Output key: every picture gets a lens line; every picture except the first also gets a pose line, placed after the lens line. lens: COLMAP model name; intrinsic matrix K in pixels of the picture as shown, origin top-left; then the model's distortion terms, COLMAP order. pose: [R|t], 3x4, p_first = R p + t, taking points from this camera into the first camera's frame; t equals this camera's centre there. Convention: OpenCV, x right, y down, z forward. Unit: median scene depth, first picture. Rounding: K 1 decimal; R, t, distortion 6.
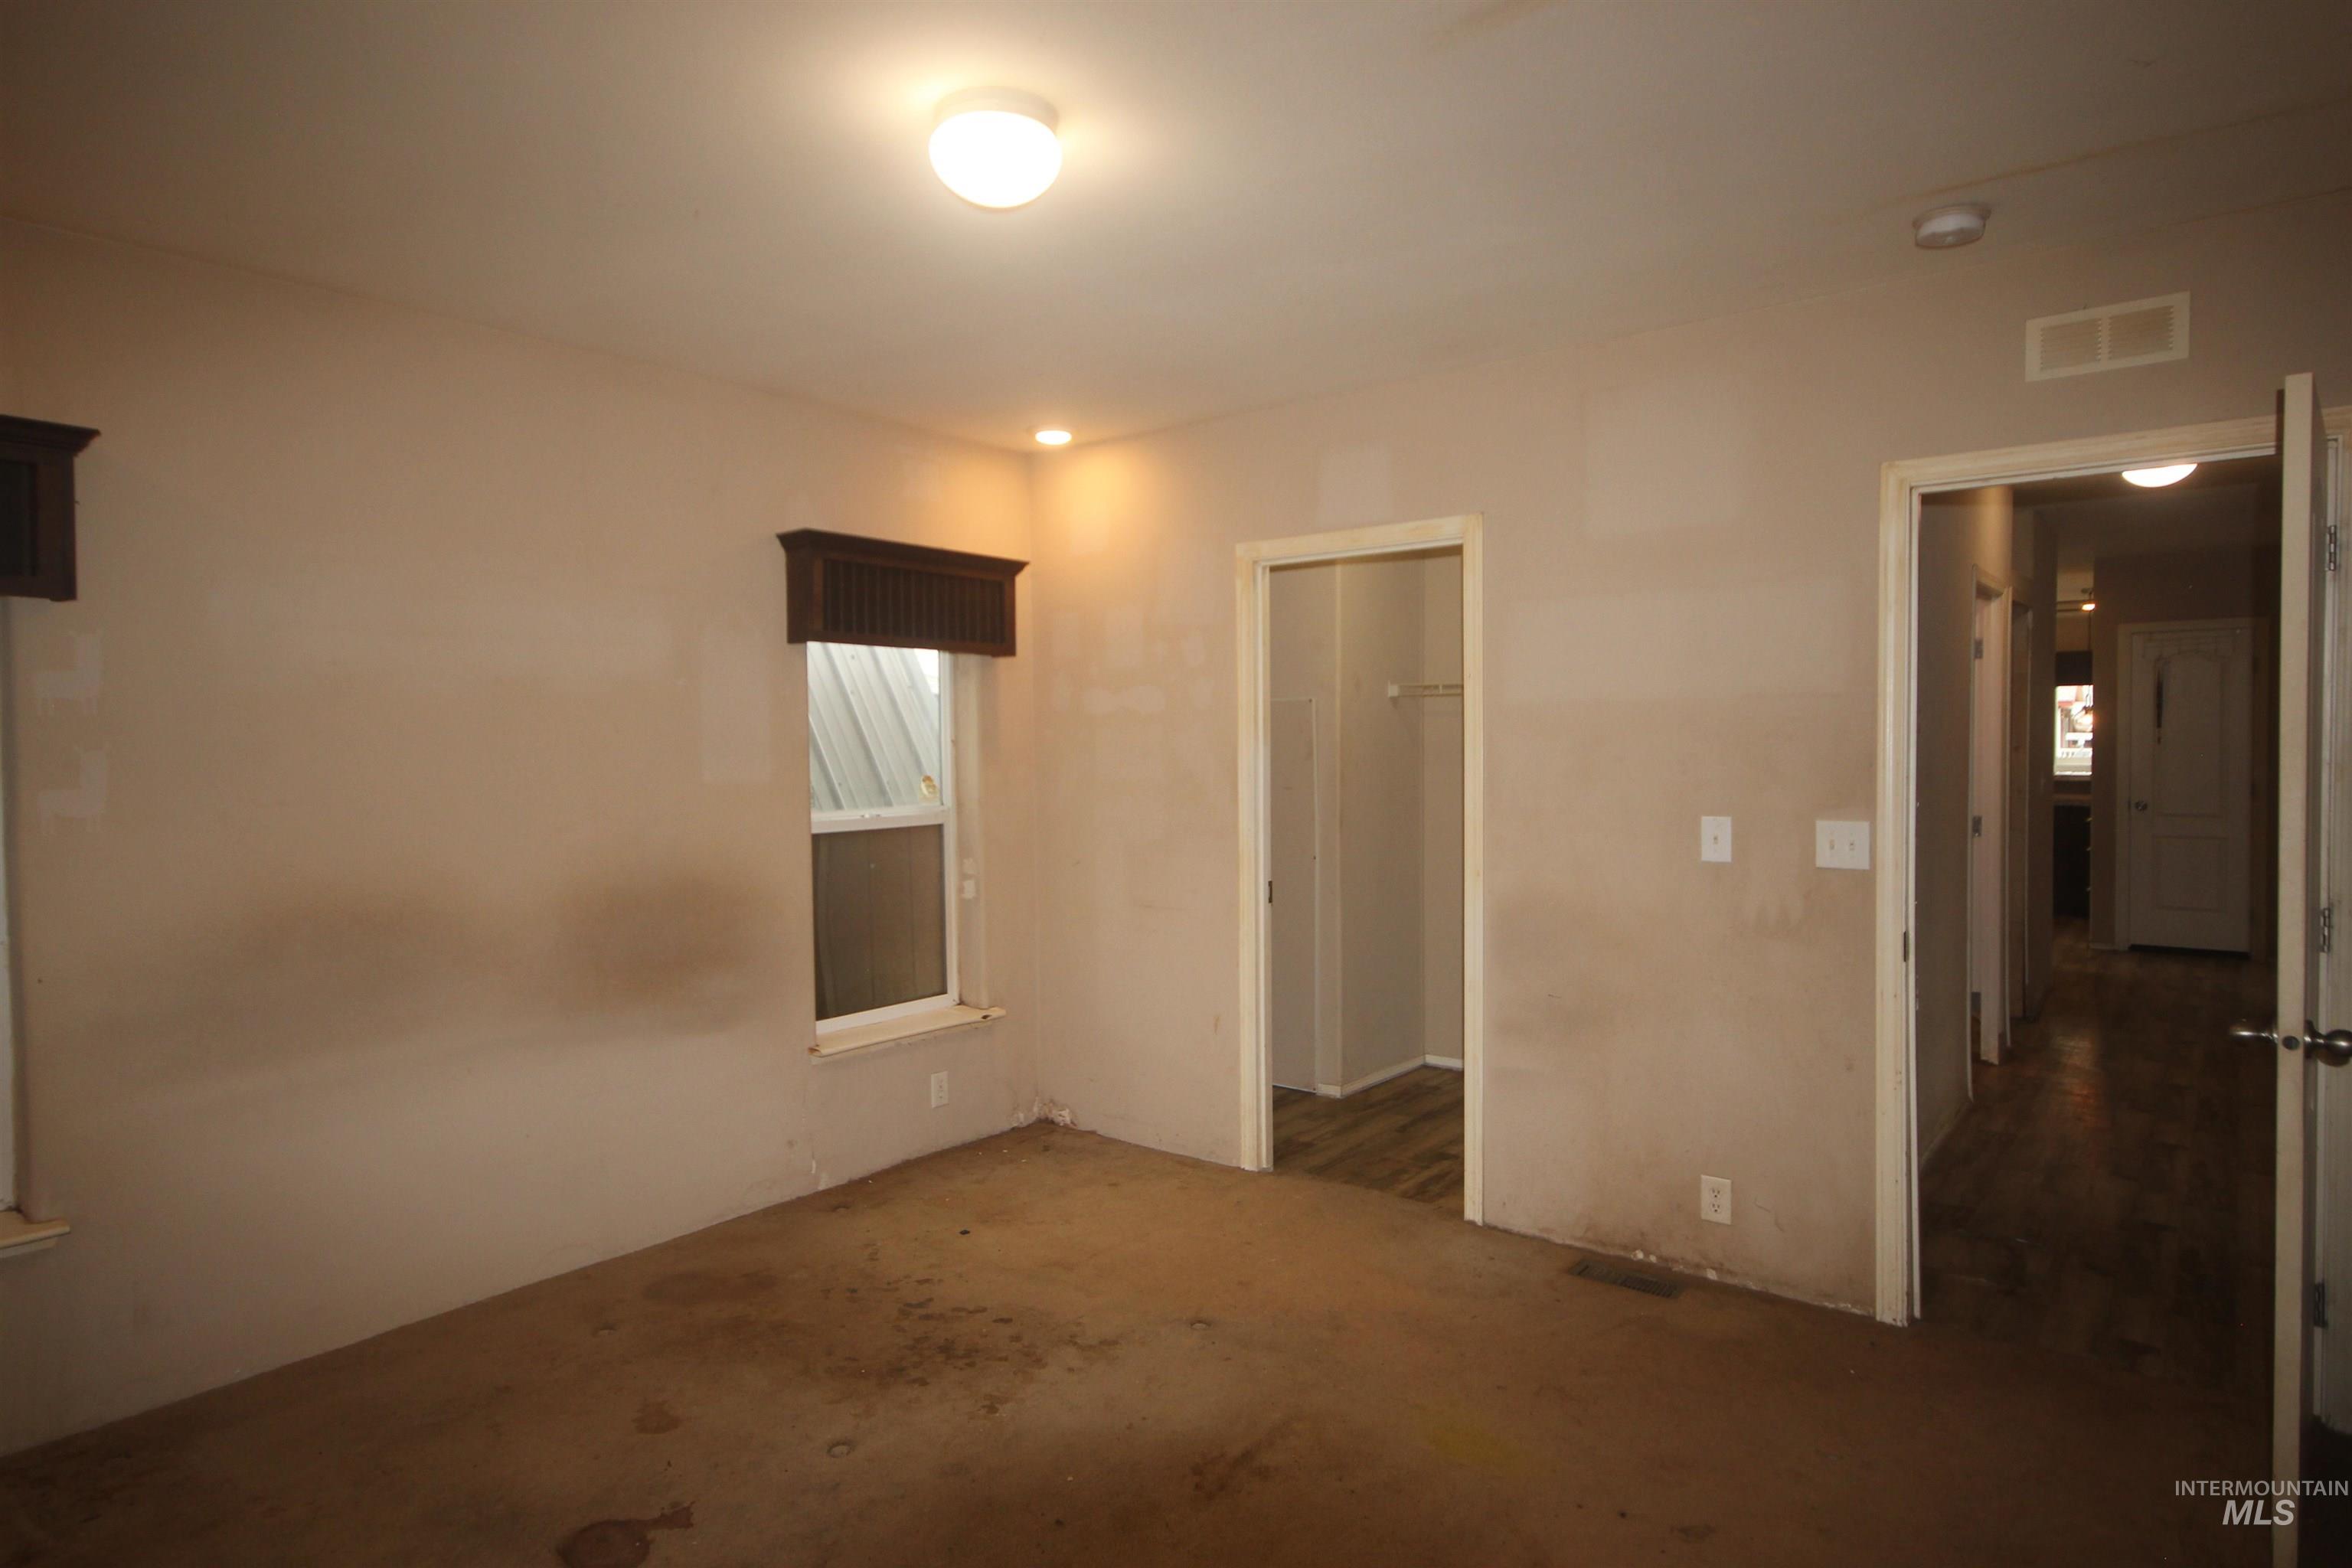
lens RADIAL K [[1335.5, 0, 1156.0], [0, 1335.5, 783.5], [0, 0, 1]] dist [-0.003167, -0.000492]
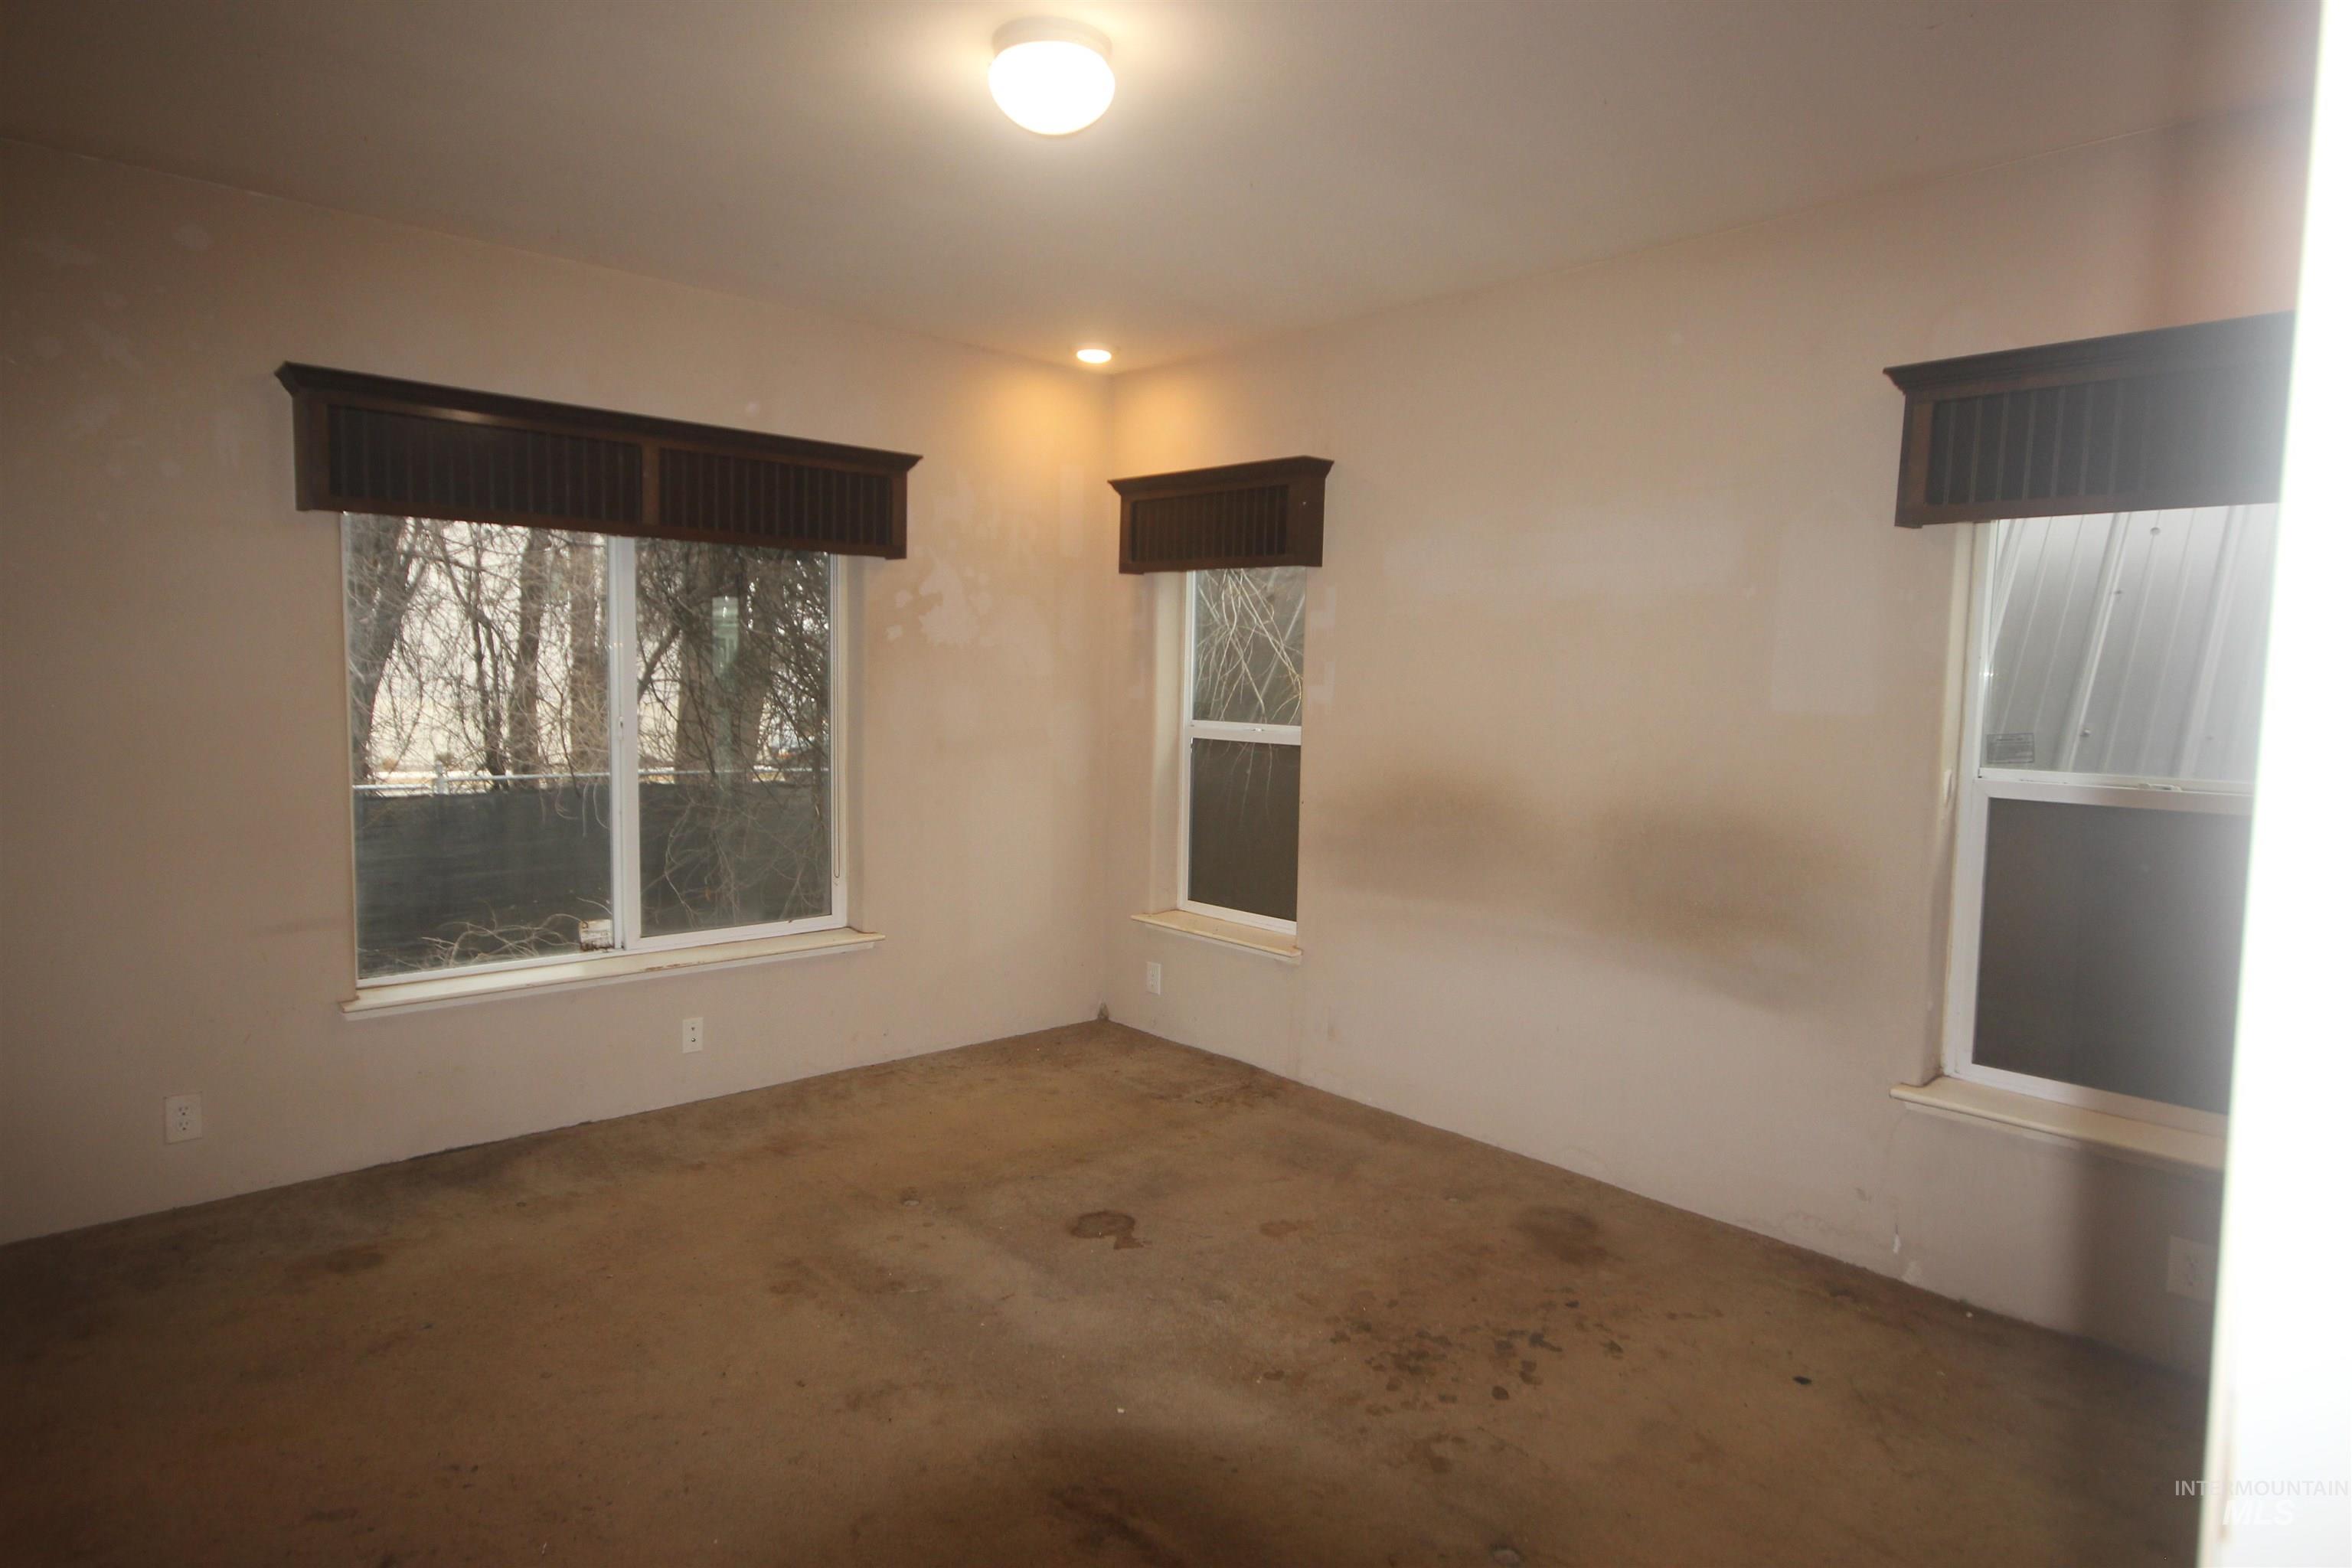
lens RADIAL K [[1335.5, 0, 1151.0], [0, 1335.5, 778.2], [0, 0, 1]] dist [-0.003167, -0.000492]
pose [[-0.194238, 0.081575, -0.977557, 0.656795], [-0.044041, 0.994806, 0.091765, -0.021364], [0.979965, 0.060877, -0.189636, 0.914515]]
